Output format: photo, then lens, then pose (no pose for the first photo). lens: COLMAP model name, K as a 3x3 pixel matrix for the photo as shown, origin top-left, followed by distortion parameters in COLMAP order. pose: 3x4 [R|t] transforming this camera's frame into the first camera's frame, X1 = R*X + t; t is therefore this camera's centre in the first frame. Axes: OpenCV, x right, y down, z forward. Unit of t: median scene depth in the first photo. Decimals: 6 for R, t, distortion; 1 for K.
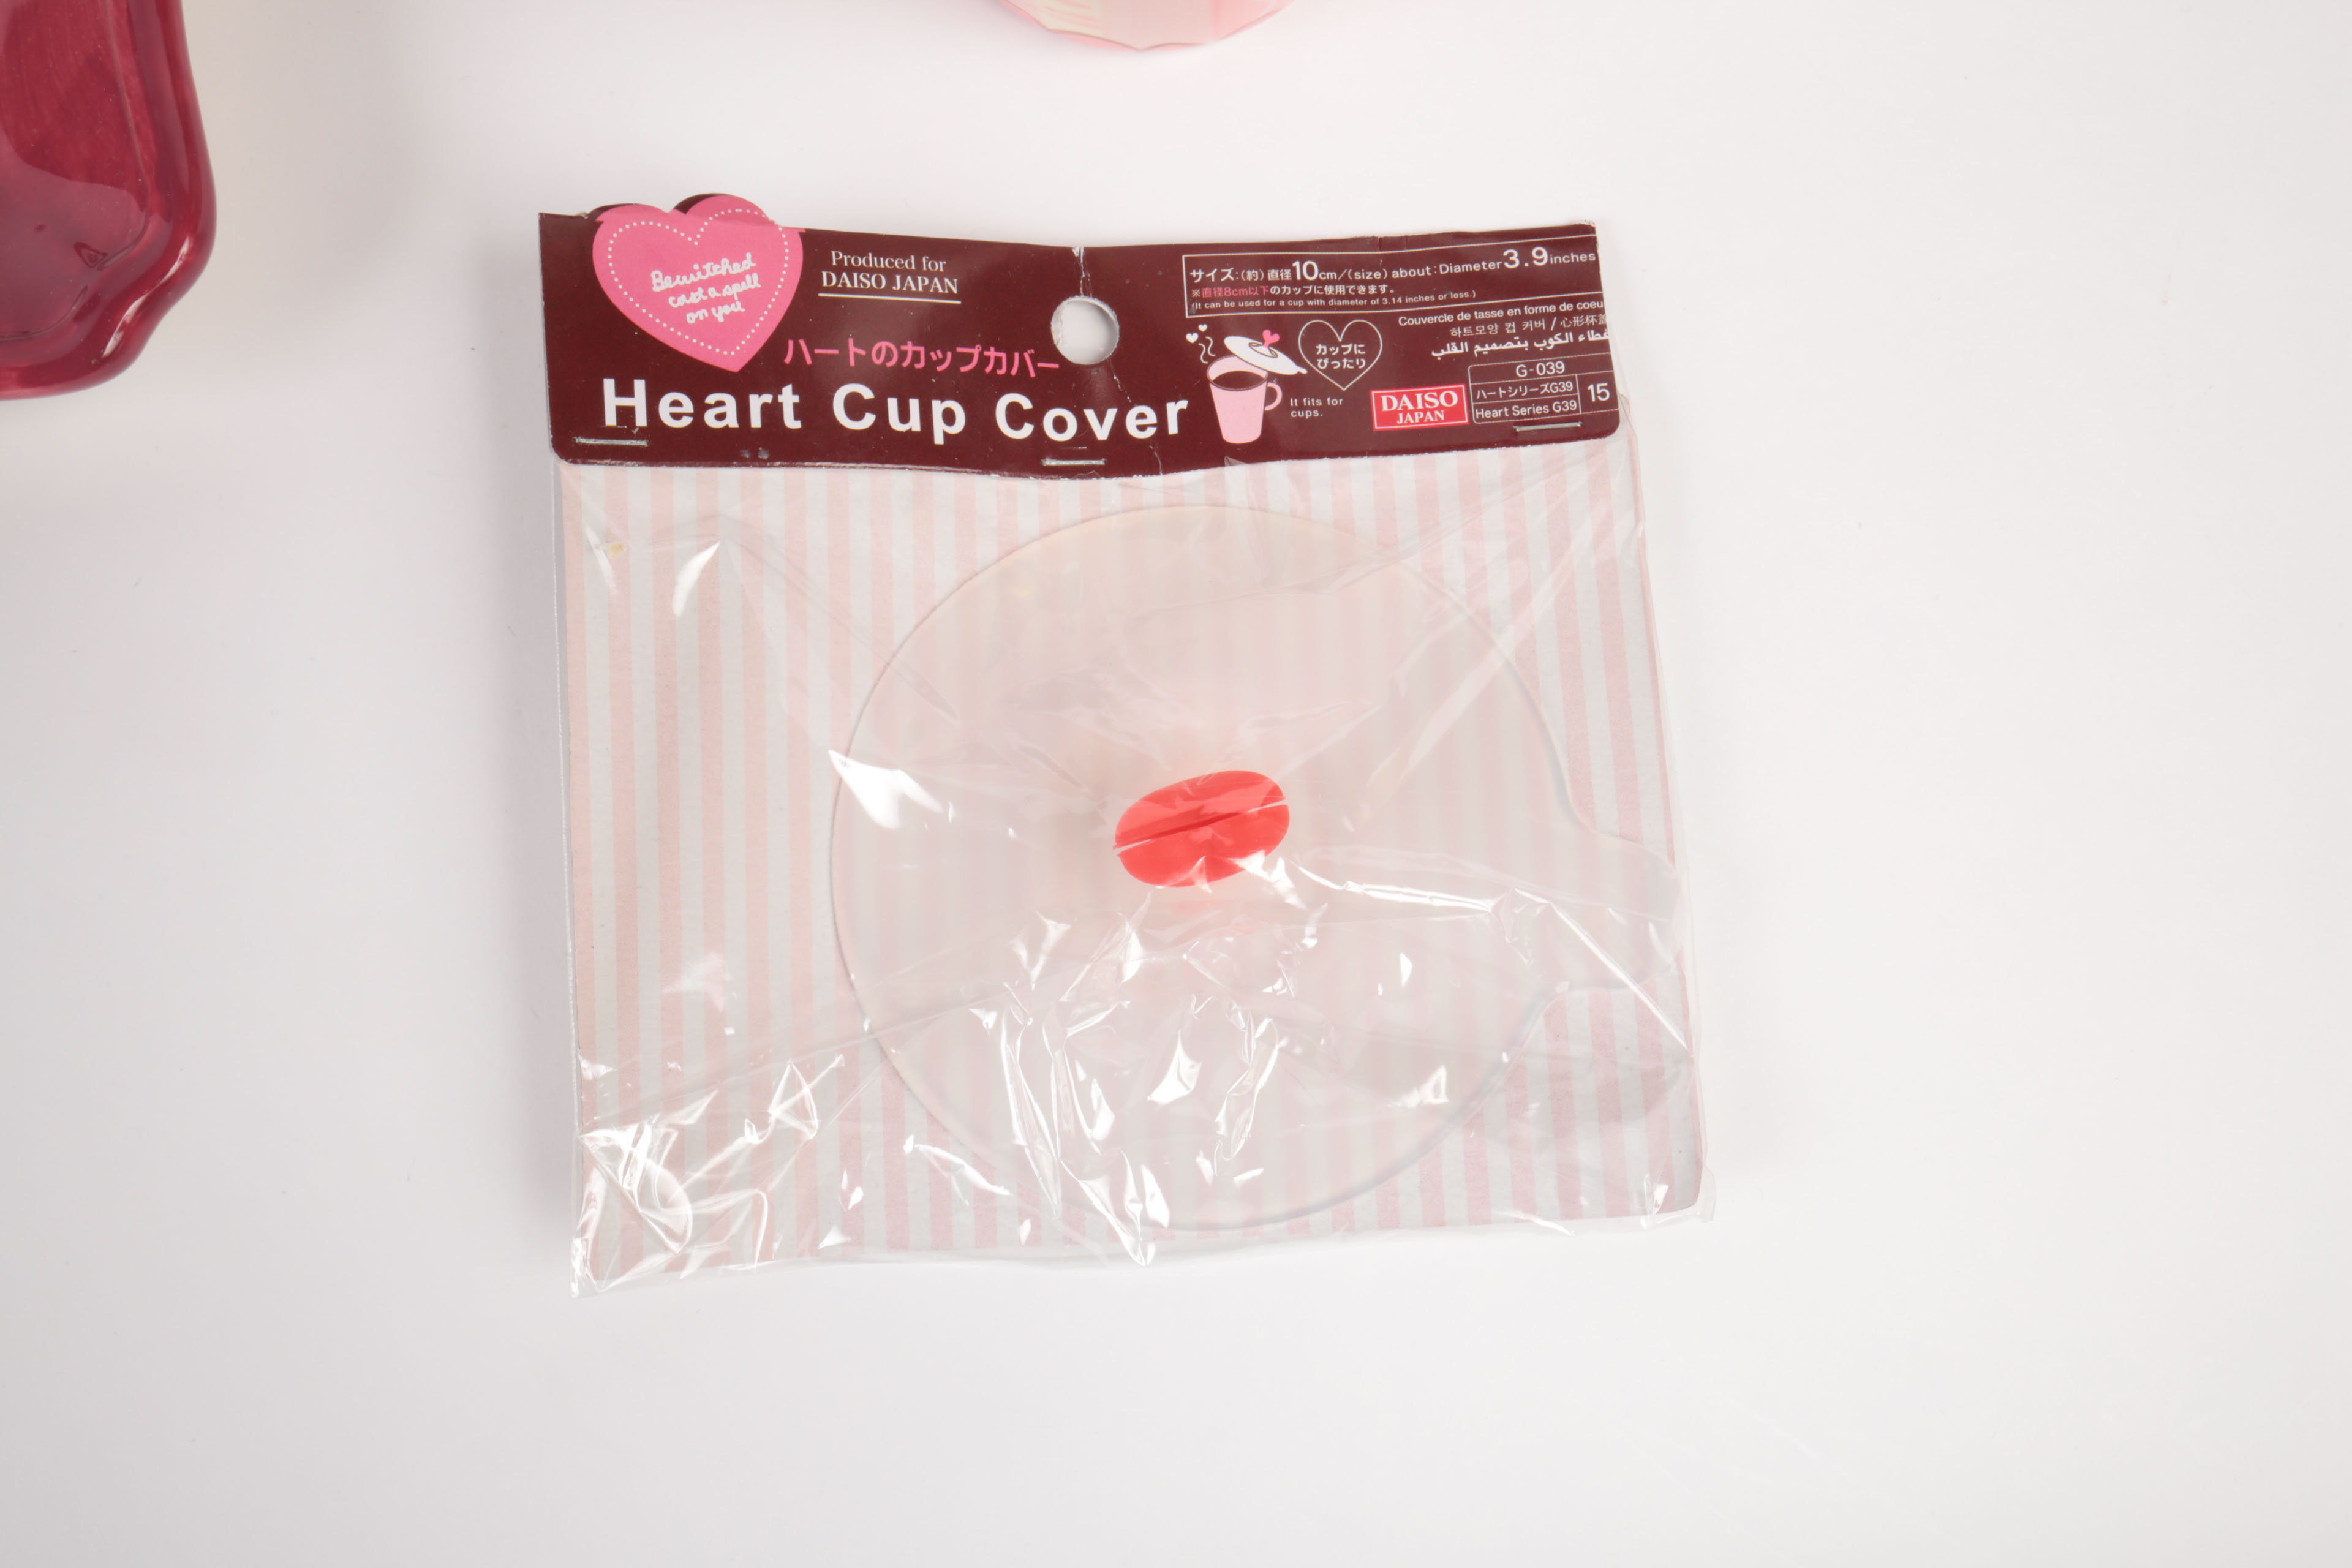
lens RADIAL K [[2171.7, 0, 1176.6], [0, 2171.7, 793.2], [0, 0, 1]] dist [0.031036, 0.000000]
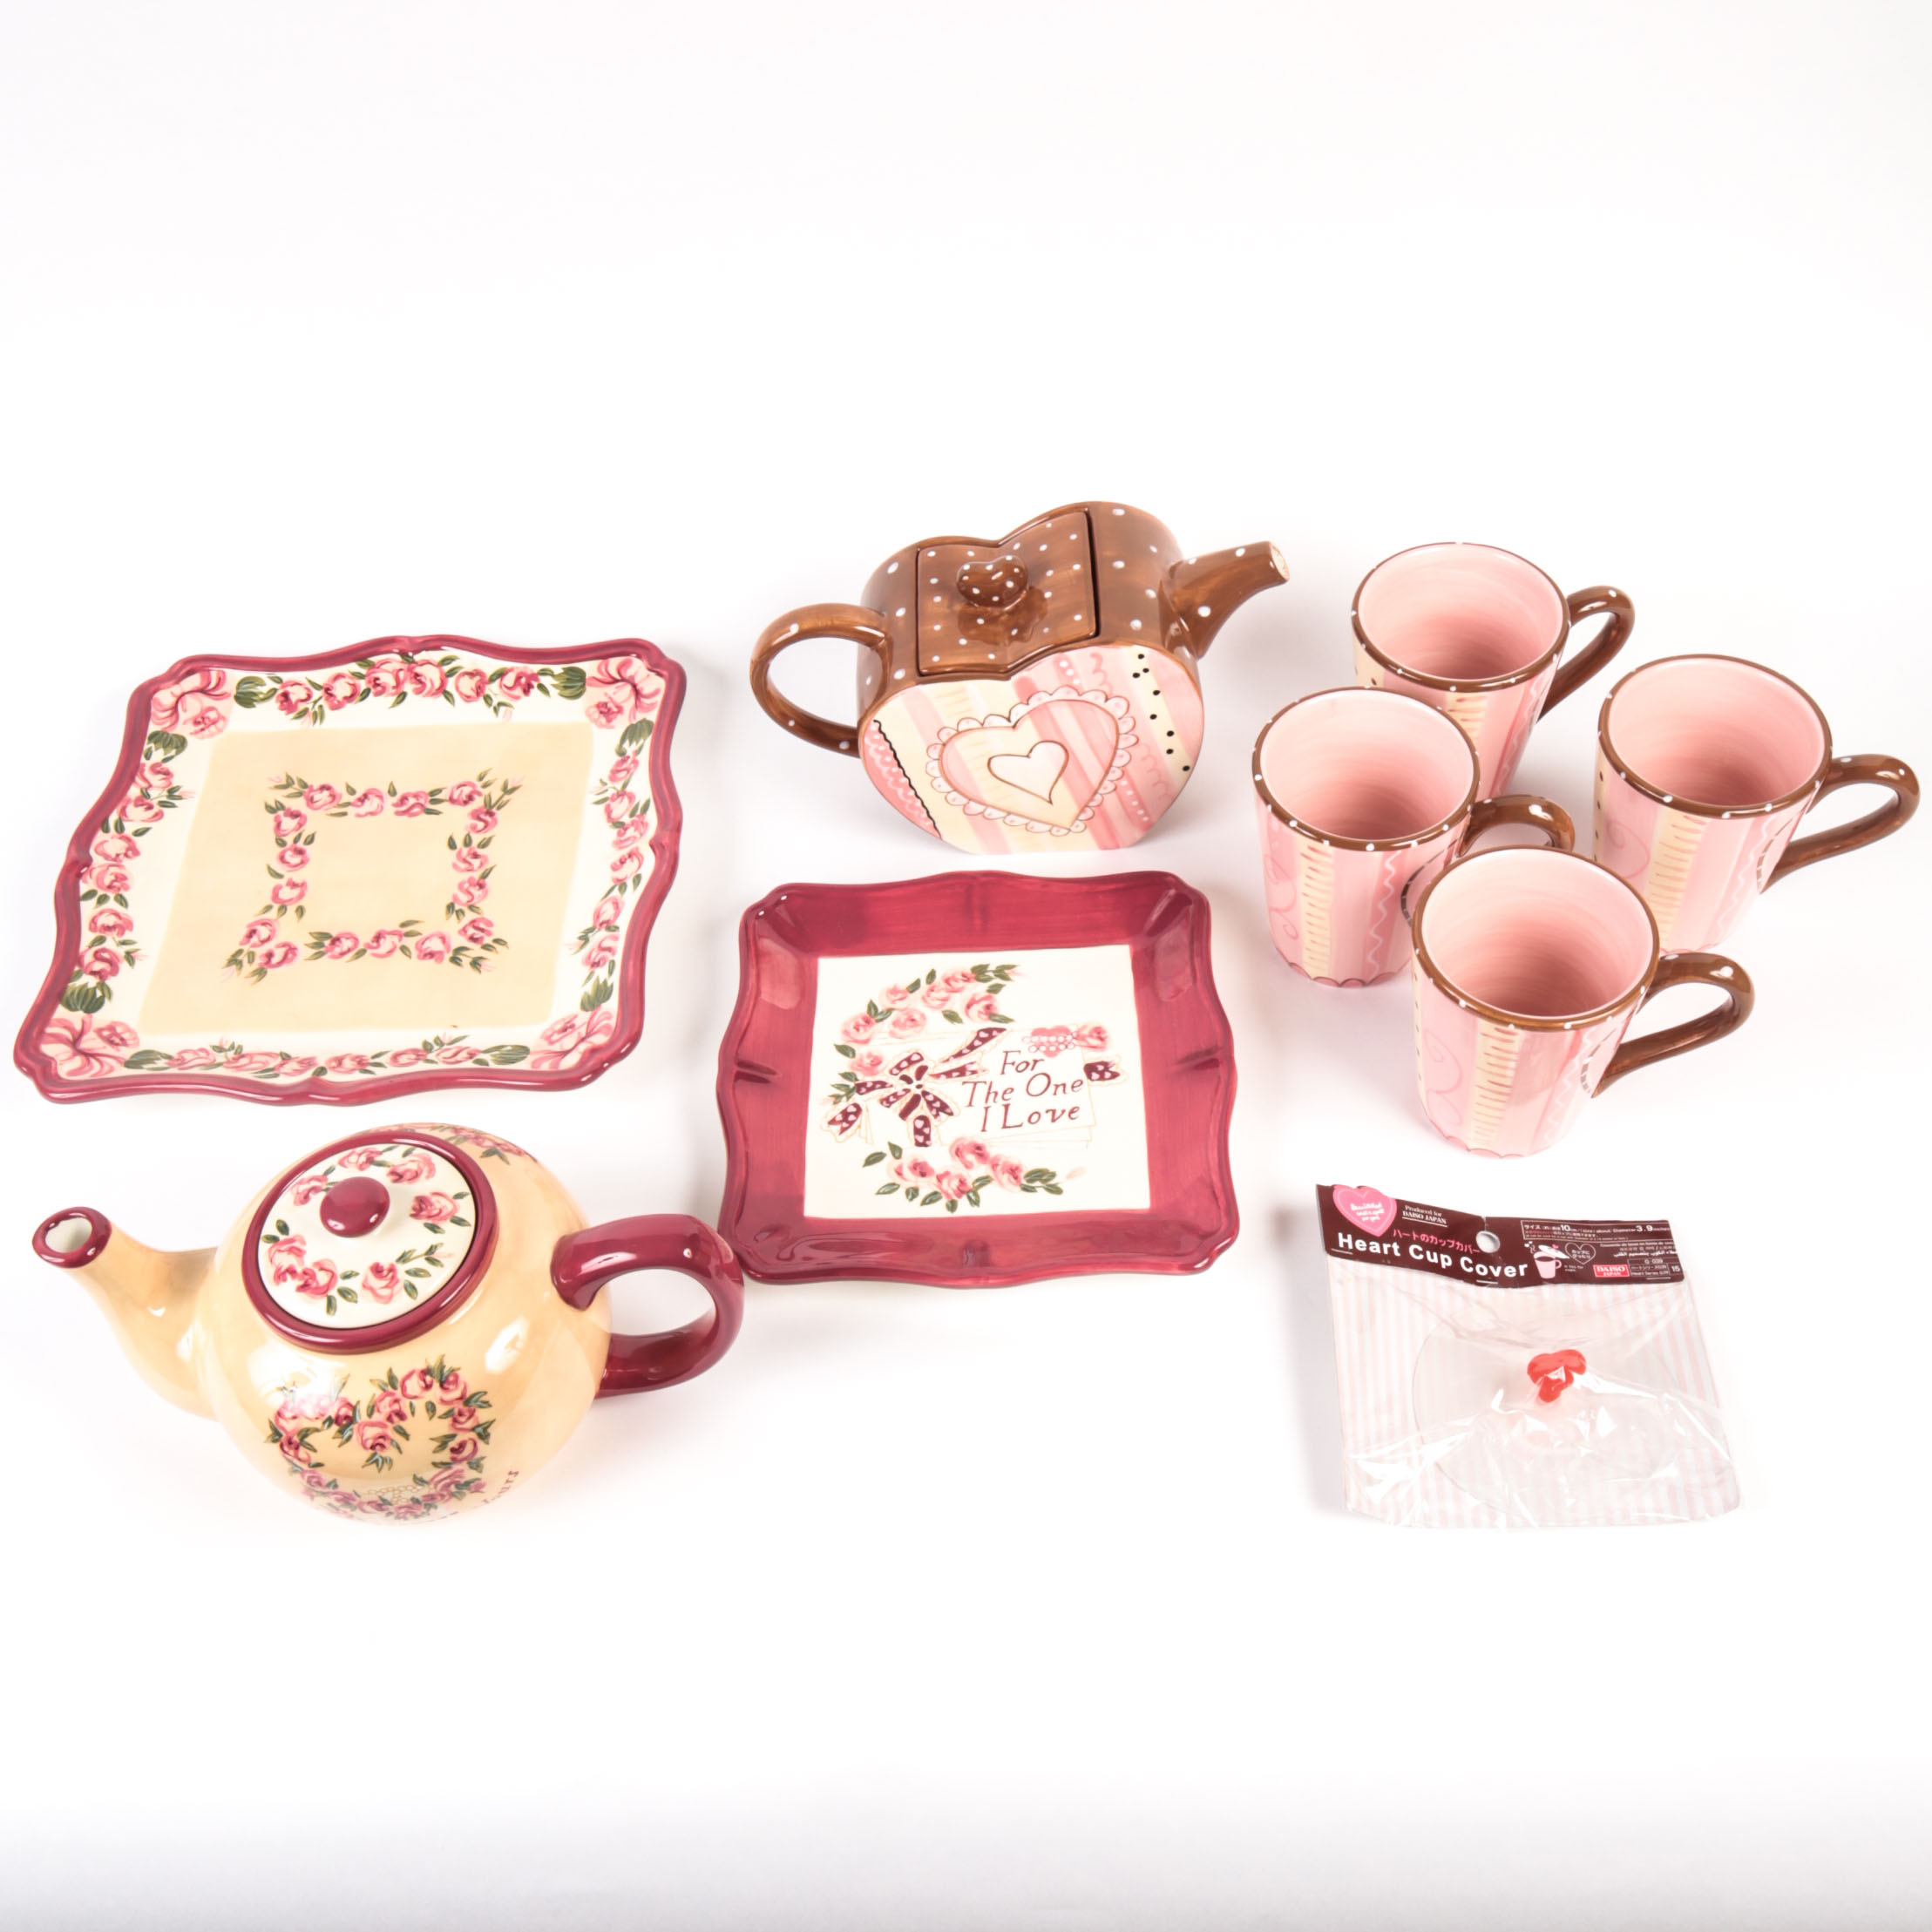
lens RADIAL K [[2291.1, 0, 946.0], [0, 2291.1, 968.0], [0, 0, 1]] dist [0.007217, 0.000000]
pose [[0.994686, 0.043619, -0.093260, -0.506743], [-0.086836, 0.842079, -0.532318, 1.198071], [0.055313, 0.537588, 0.841392, -1.838211]]
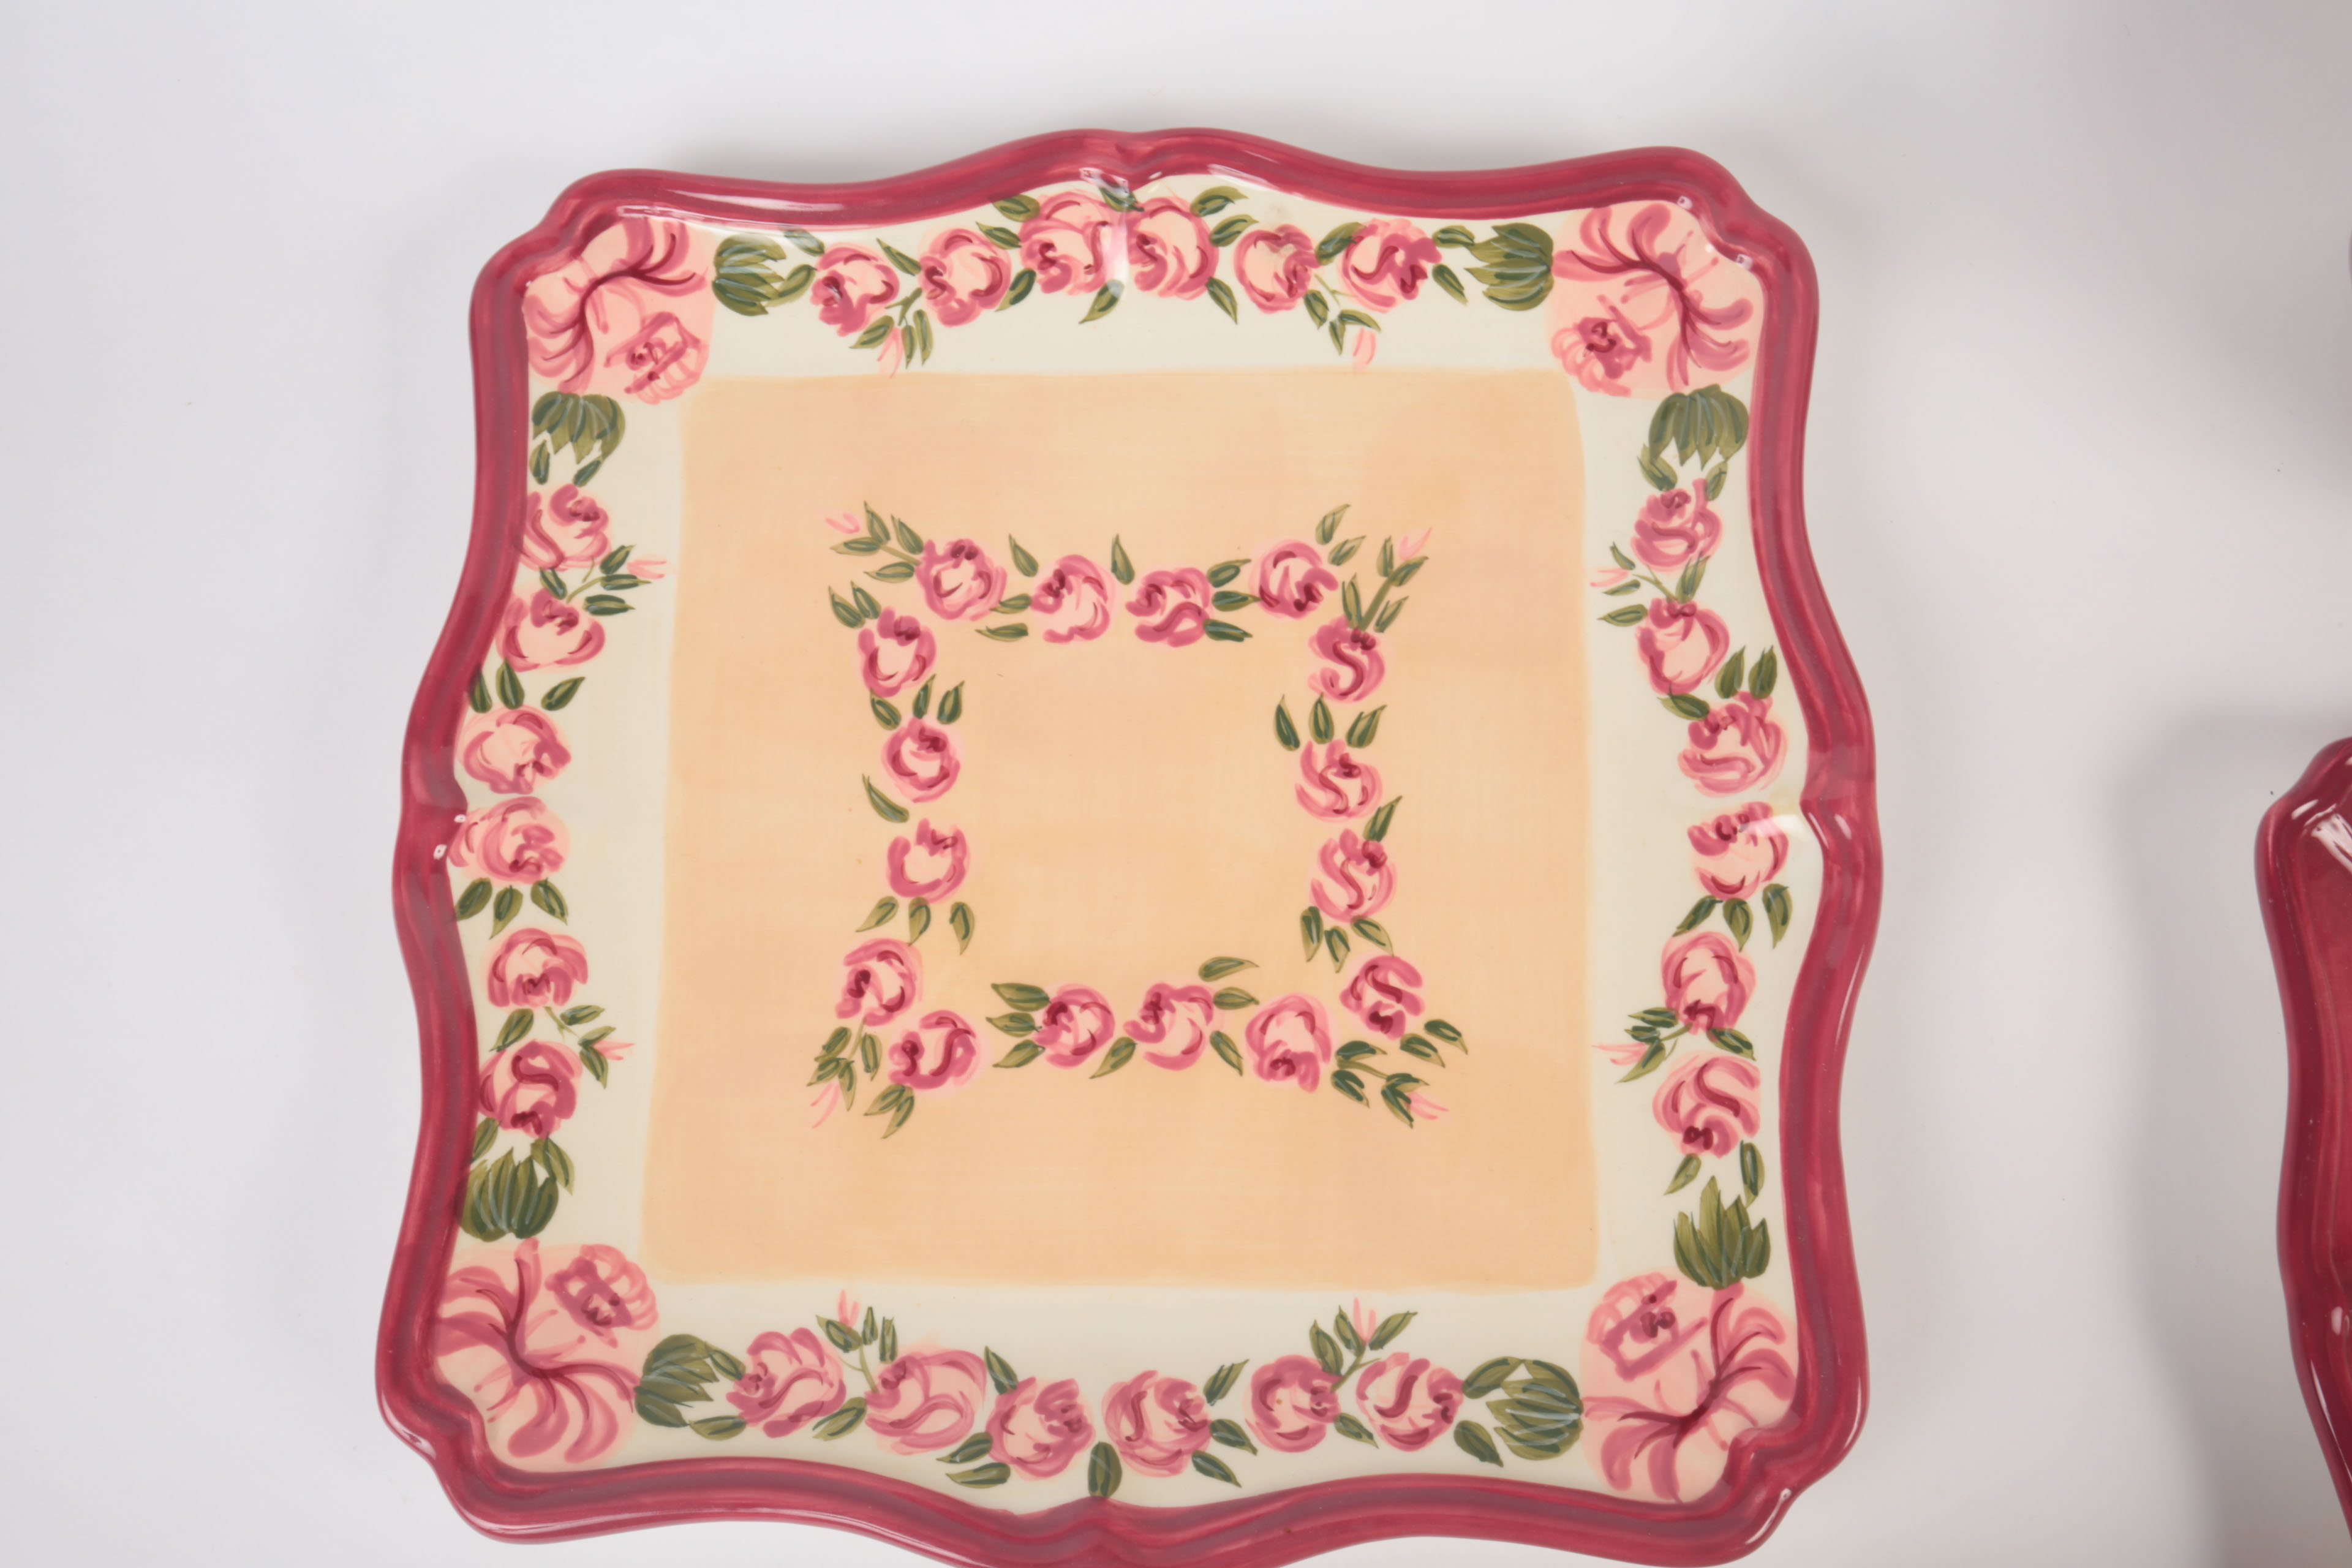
lens RADIAL K [[2171.7, 0, 1187.0], [0, 2171.7, 785.2], [0, 0, 1]] dist [0.031036, 0.000000]
pose [[0.994180, 0.080907, -0.071133, -1.610929], [-0.087907, 0.990943, -0.101513, -0.671575], [0.062276, 0.107176, 0.992288, -0.380402]]
